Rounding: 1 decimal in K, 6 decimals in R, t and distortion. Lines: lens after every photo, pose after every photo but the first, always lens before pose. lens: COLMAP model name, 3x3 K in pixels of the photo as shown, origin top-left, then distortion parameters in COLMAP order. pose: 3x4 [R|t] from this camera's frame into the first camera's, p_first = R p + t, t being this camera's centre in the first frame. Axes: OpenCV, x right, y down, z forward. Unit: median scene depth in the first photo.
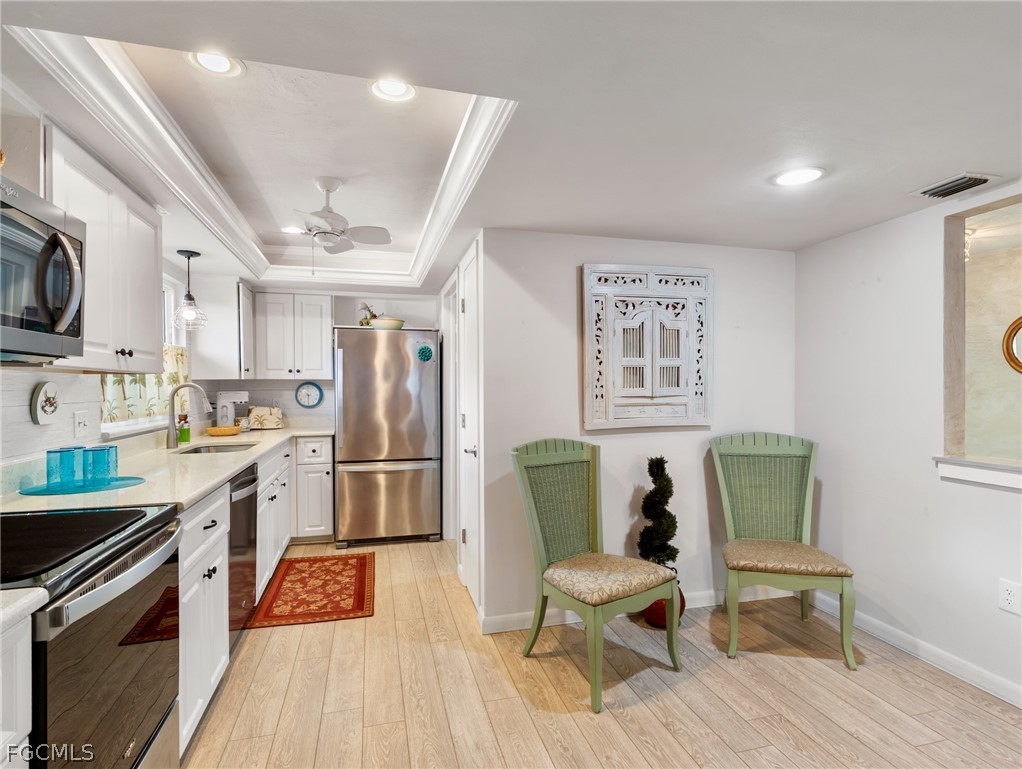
lens RADIAL K [[545.5, 0, 521.0], [0, 545.5, 389.5], [0, 0, 1]] dist [0.011505, -0.000107]
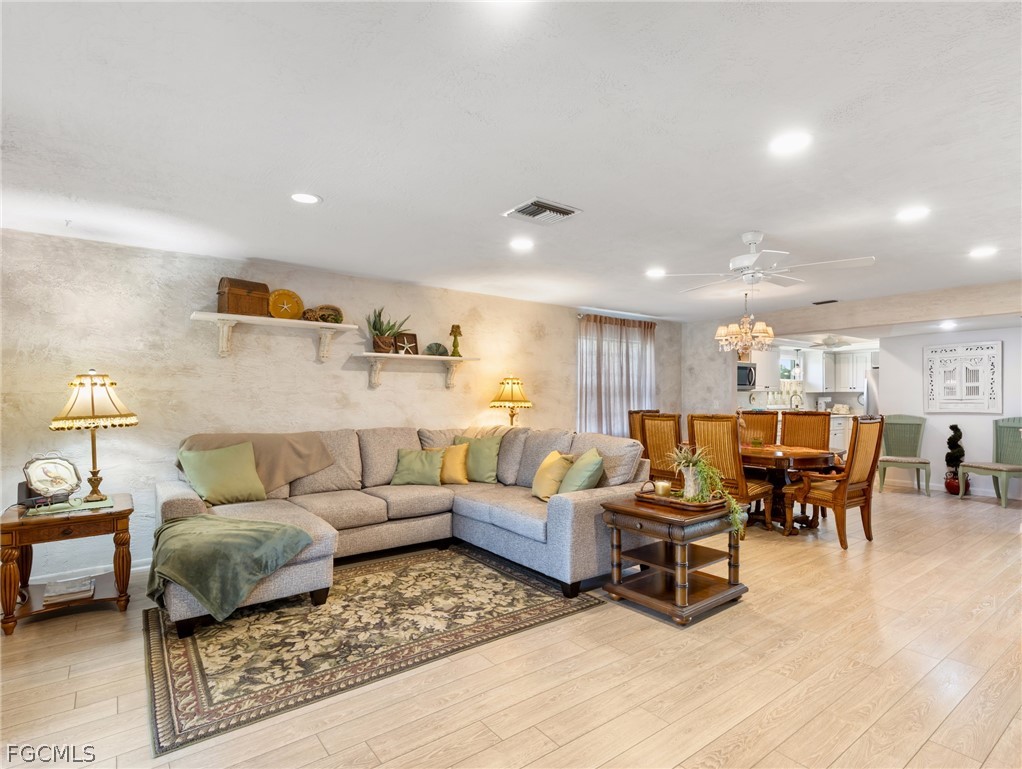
lens RADIAL K [[535.6, 0, 519.2], [0, 535.6, 400.3], [0, 0, 1]] dist [0.007931, -0.000107]
pose [[0.368707, 0.009182, -0.929500, 1.630335], [-0.005544, 0.999955, 0.007678, 0.009432], [0.929529, 0.002322, 0.368741, -1.550558]]
